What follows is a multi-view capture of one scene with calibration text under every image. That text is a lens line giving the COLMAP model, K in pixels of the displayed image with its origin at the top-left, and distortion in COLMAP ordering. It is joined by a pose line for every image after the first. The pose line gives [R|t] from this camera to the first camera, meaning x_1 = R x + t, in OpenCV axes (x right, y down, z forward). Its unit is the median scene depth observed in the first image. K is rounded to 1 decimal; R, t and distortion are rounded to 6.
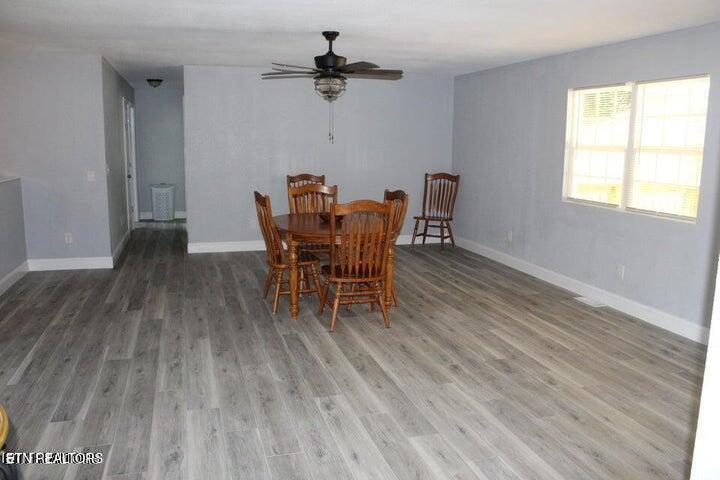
lens RADIAL K [[595.2, 0, 360.0], [0, 595.2, 240.0], [0, 0, 1]] dist [-0.116314, 0.013770]
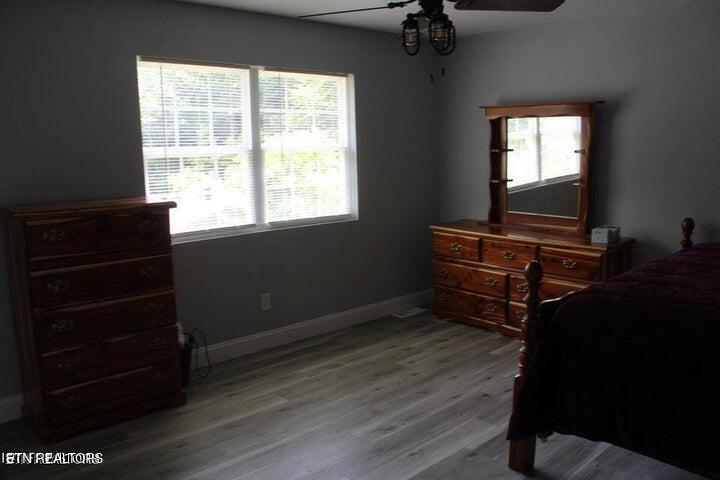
lens RADIAL K [[595.2, 0, 360.0], [0, 595.2, 240.0], [0, 0, 1]] dist [-0.116314, 0.013770]
pose [[-0.415653, -0.147941, 0.897411, -0.323045], [0.162424, 0.958748, 0.233282, -0.203276], [-0.894903, 0.242726, -0.374478, 1.178295]]
